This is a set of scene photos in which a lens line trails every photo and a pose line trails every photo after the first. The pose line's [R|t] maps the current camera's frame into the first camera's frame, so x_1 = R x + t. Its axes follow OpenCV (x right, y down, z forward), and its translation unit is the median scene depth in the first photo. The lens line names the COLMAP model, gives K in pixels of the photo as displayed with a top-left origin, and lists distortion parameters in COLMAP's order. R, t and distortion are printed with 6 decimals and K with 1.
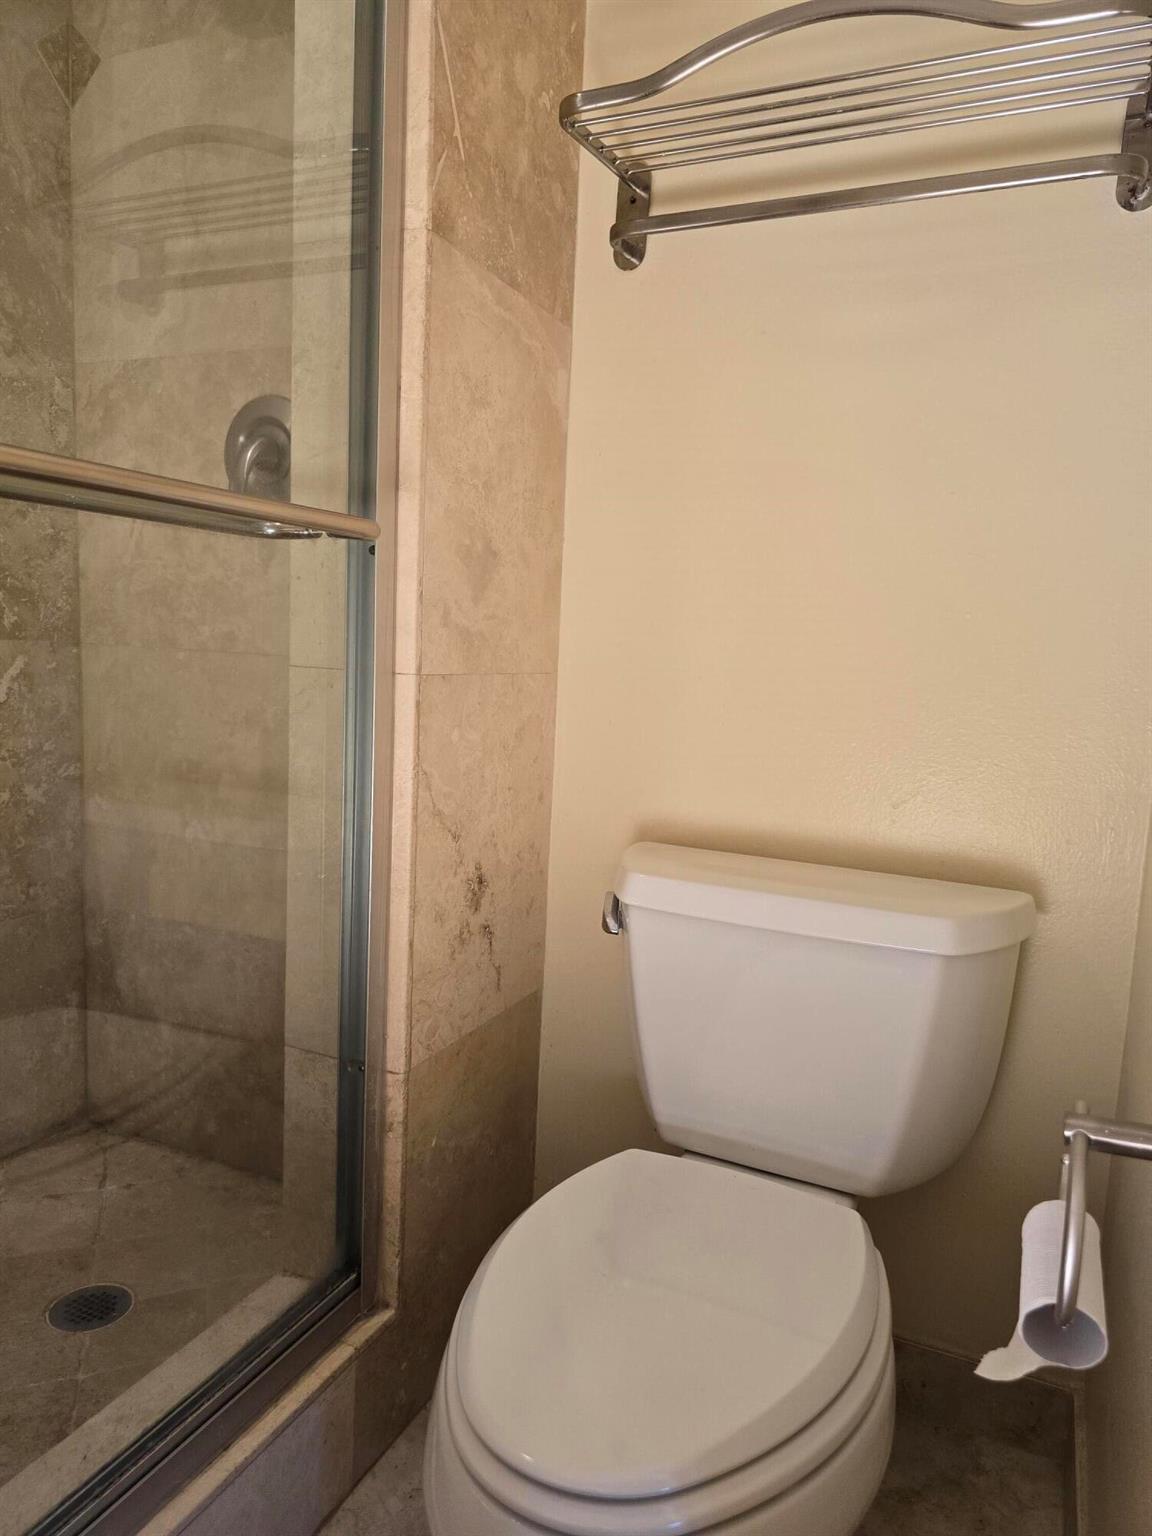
lens RADIAL K [[1036.5, 0, 574.6], [0, 1036.5, 770.7], [0, 0, 1]] dist [0.018738, -0.023640]
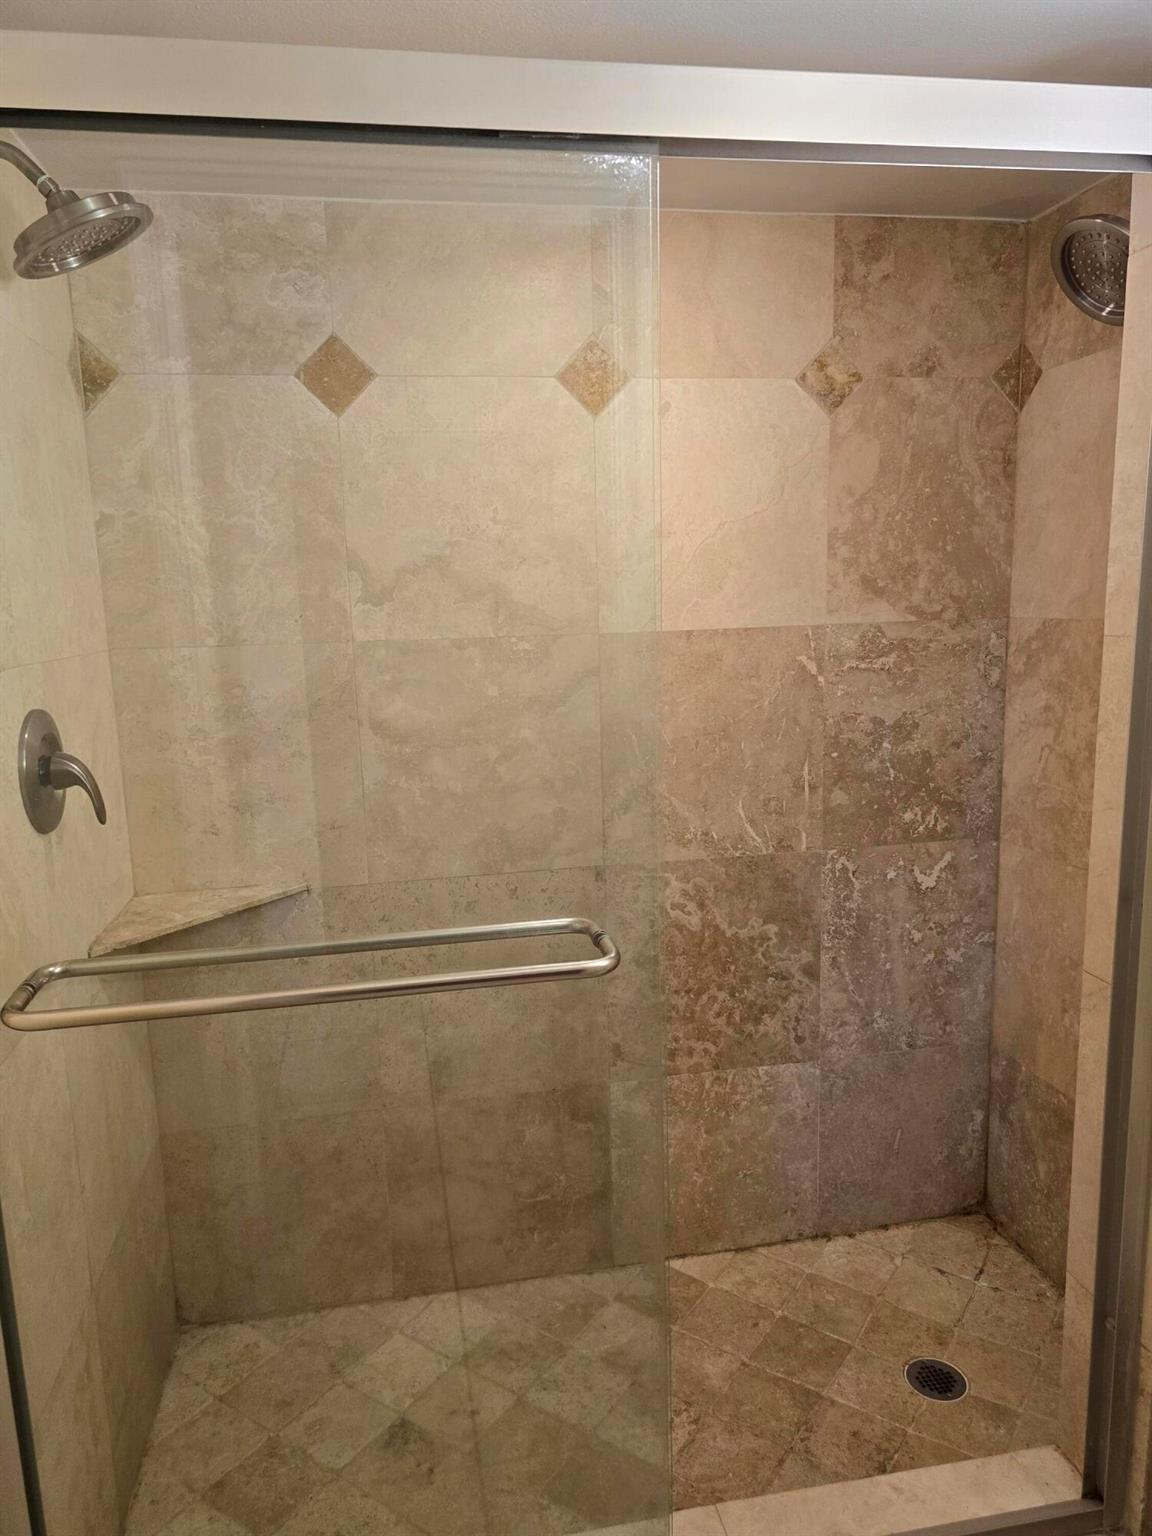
lens RADIAL K [[1036.5, 0, 576.6], [0, 1036.5, 770.6], [0, 0, 1]] dist [0.018738, -0.023640]
pose [[0.572447, 0.076672, -0.816349, 0.243118], [-0.058887, 0.996892, 0.052335, -0.246580], [0.817824, 0.018114, 0.575183, -0.119547]]
